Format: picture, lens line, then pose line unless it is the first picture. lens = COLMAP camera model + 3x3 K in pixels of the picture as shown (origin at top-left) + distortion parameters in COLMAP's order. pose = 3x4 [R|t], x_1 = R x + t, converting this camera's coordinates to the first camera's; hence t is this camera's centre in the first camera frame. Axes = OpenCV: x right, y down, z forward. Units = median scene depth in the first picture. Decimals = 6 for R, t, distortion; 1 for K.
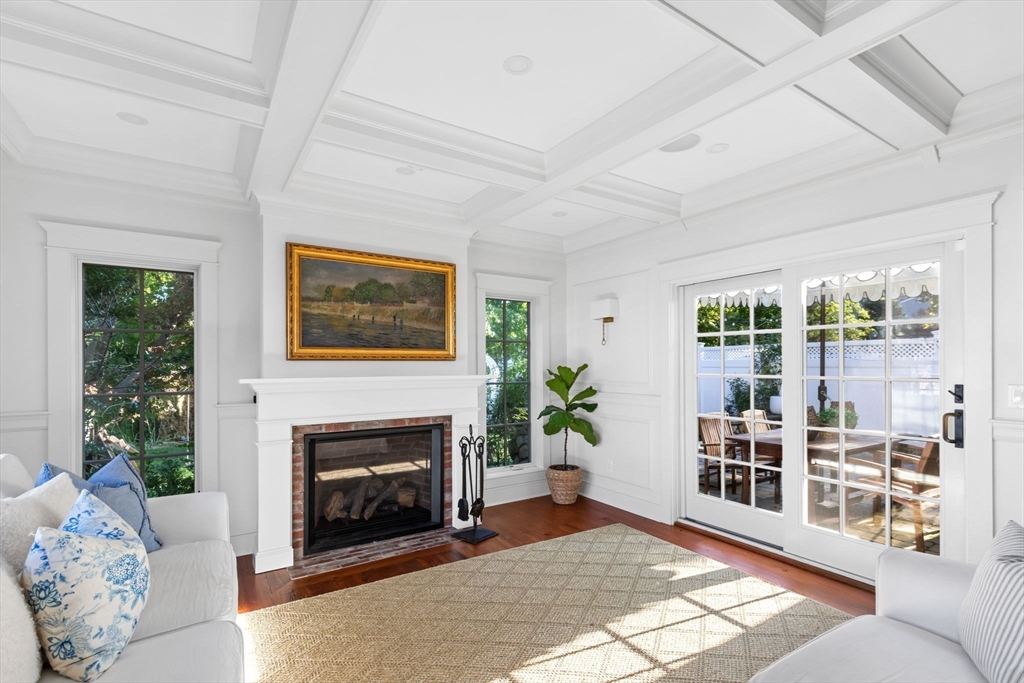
lens RADIAL K [[474.3, 0, 508.2], [0, 474.3, 360.1], [0, 0, 1]] dist [-0.000385, -0.000028]
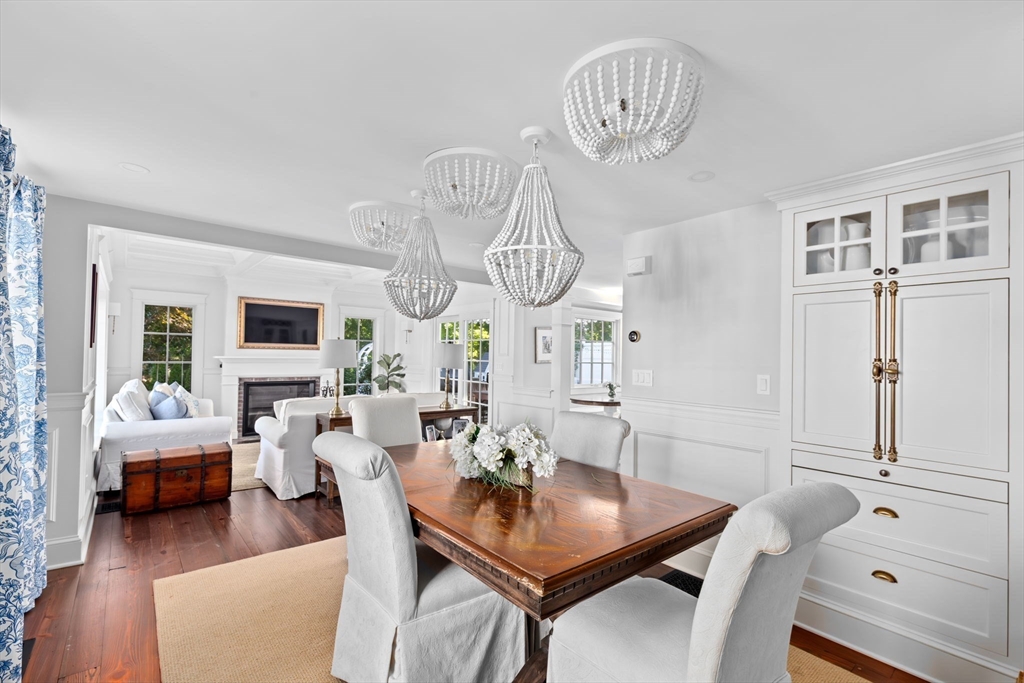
lens RADIAL K [[457.4, 0, 510.3], [0, 457.4, 347.3], [0, 0, 1]] dist [0.002015, 0.000065]
pose [[0.993208, 0.015773, 0.115276, 0.508595], [-0.013157, 0.999639, -0.023418, 0.027088], [-0.115604, 0.021742, 0.993057, -1.162990]]
